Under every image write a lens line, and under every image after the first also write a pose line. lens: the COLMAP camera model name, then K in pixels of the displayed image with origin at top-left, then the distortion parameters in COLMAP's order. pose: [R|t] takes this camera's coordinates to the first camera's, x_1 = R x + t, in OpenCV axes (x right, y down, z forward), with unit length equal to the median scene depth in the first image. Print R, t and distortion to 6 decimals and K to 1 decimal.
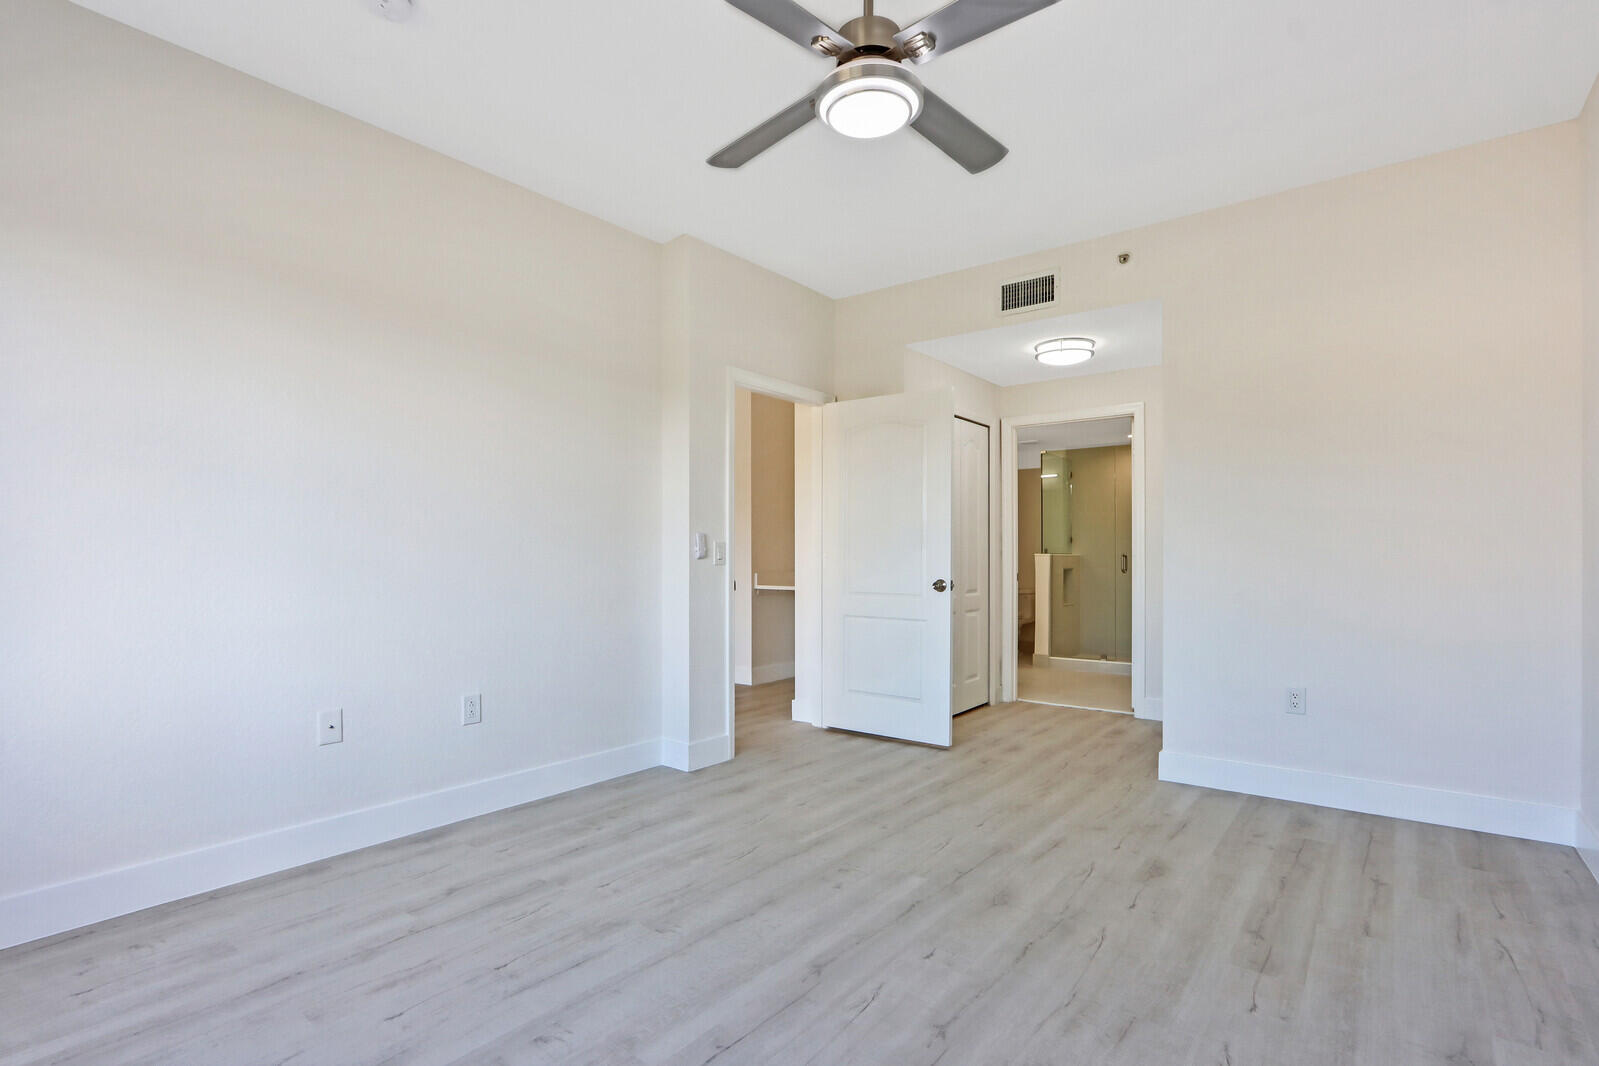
lens RADIAL K [[754.2, 0, 799.9], [0, 754.2, 549.8], [0, 0, 1]] dist [-0.022524, 0.000912]
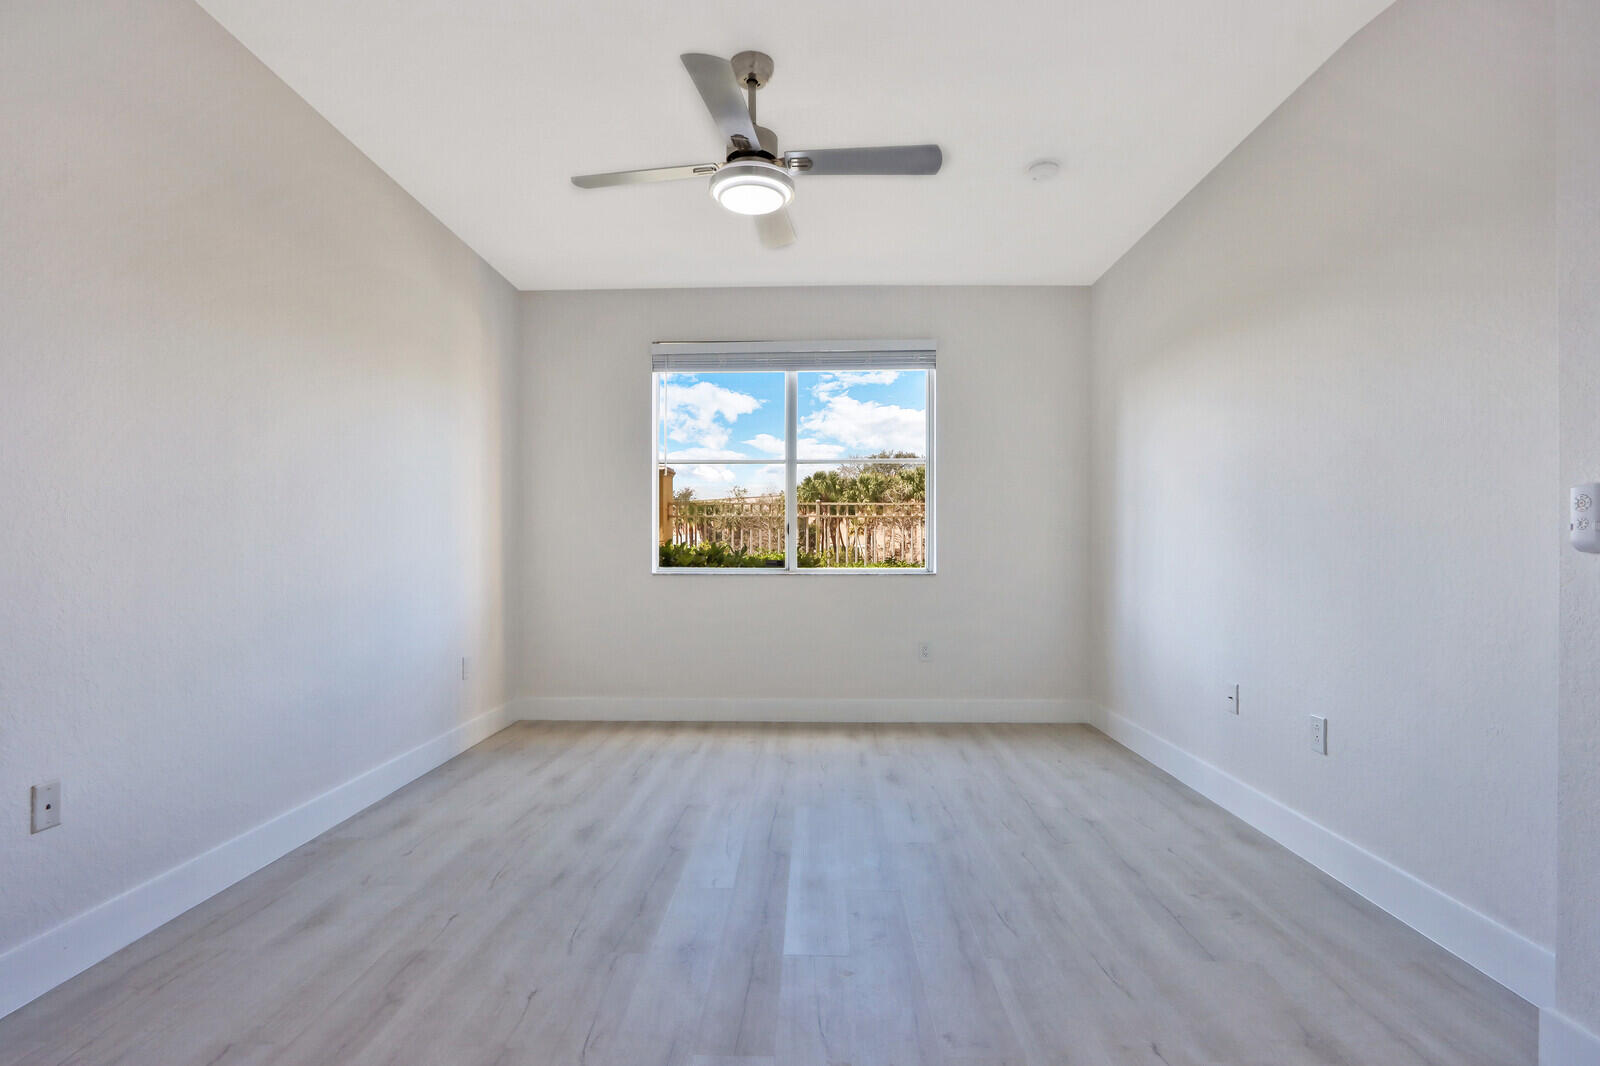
lens RADIAL K [[754.6, 0, 800.4], [0, 754.6, 549.8], [0, 0, 1]] dist [-0.022524, 0.000912]
pose [[-0.793618, 0.002128, -0.608412, 0.631871], [0.005038, 0.999983, -0.003075, 0.013166], [0.608395, -0.005506, -0.793615, 1.627461]]
